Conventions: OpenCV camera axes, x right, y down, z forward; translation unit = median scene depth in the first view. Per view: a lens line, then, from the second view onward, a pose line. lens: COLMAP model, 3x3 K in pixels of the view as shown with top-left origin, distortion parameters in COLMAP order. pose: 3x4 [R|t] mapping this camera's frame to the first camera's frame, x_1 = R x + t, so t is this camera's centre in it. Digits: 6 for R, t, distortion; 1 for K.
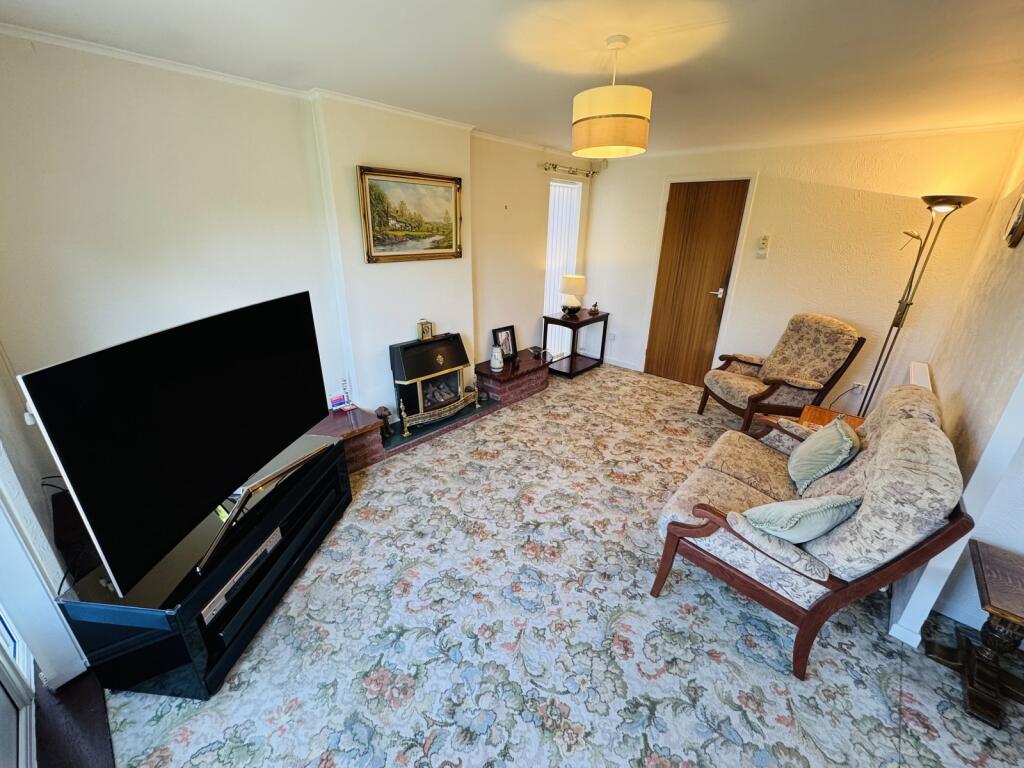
lens RADIAL K [[414.9, 0, 512.0], [0, 414.9, 384.0], [0, 0, 1]] dist [0.002173, 0.000026]
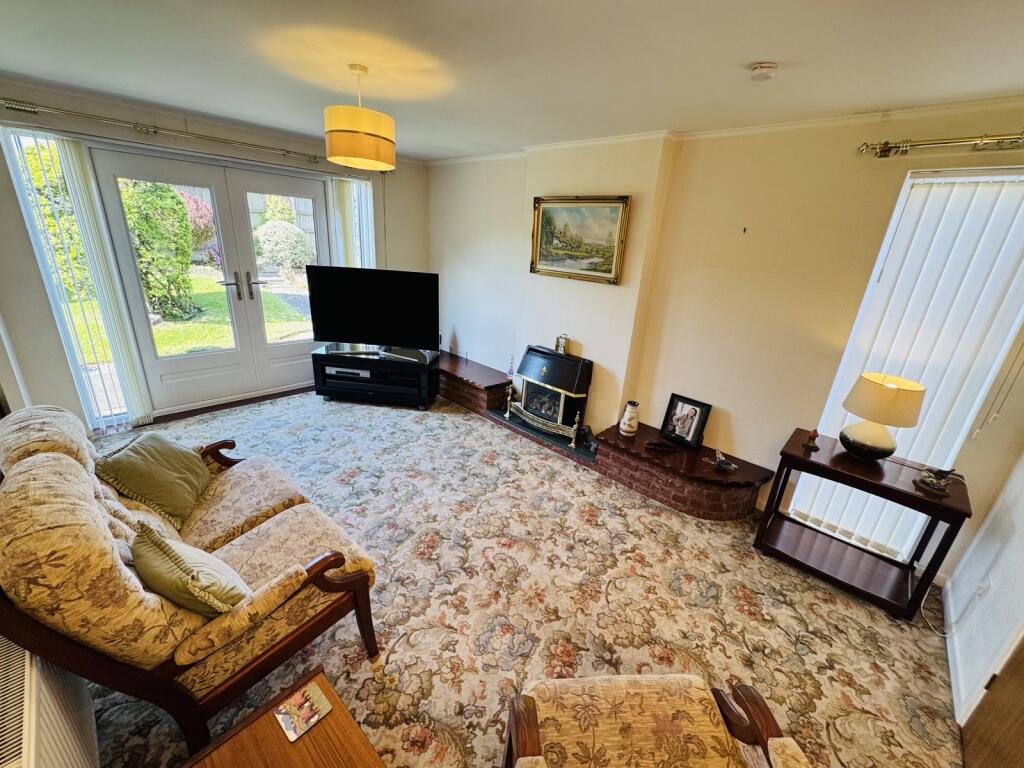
lens RADIAL K [[398.9, 0, 515.5], [0, 398.9, 396.1], [0, 0, 1]] dist [-0.014669, 0.000316]
pose [[-0.015241, 0.356116, -0.934317, 0.774947], [-0.420286, 0.845588, 0.329153, -0.303449], [0.907264, 0.397697, 0.136783, 0.809631]]
